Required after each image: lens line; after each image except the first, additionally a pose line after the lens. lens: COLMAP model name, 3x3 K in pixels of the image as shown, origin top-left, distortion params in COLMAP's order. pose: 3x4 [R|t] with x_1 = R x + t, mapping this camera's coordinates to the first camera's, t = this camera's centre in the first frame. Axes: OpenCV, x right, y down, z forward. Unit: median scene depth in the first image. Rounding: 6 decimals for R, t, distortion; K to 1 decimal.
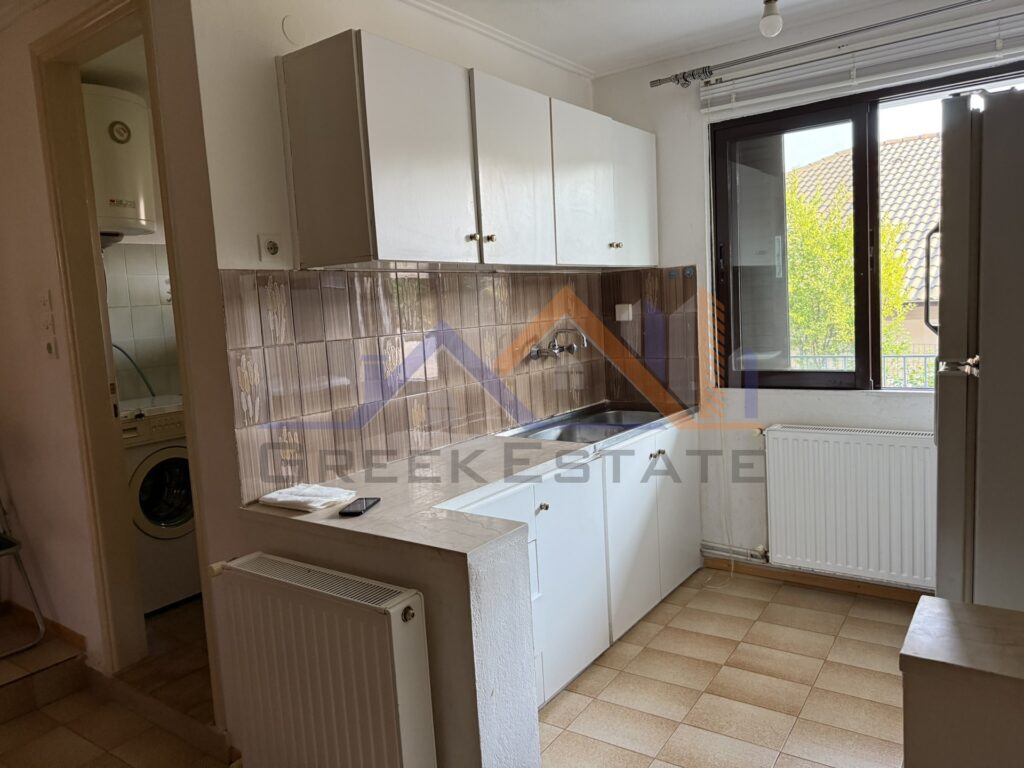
lens RADIAL K [[721.8, 0, 514.3], [0, 721.8, 368.8], [0, 0, 1]] dist [0.047778, -0.059507]
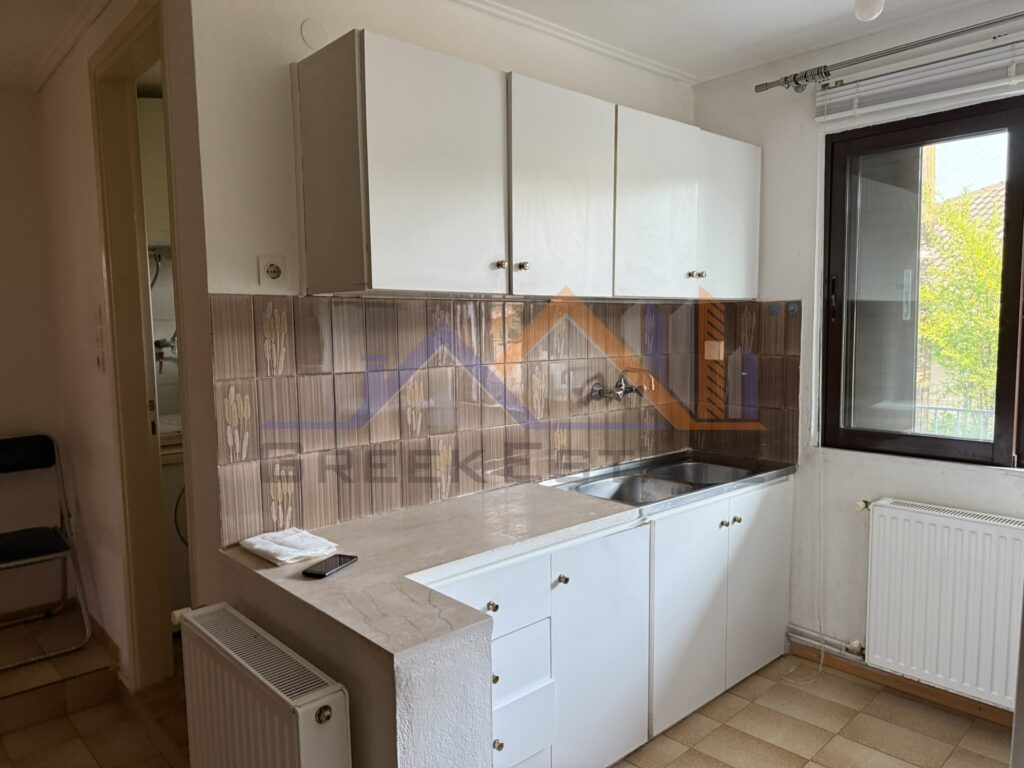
lens RADIAL K [[721.8, 0, 509.1], [0, 721.8, 388.9], [0, 0, 1]] dist [0.047778, -0.059507]
pose [[0.977437, 0.063459, -0.201469, 0.118474], [-0.062341, 0.997984, 0.011894, -0.036034], [0.201818, 0.000934, 0.979423, 0.119712]]
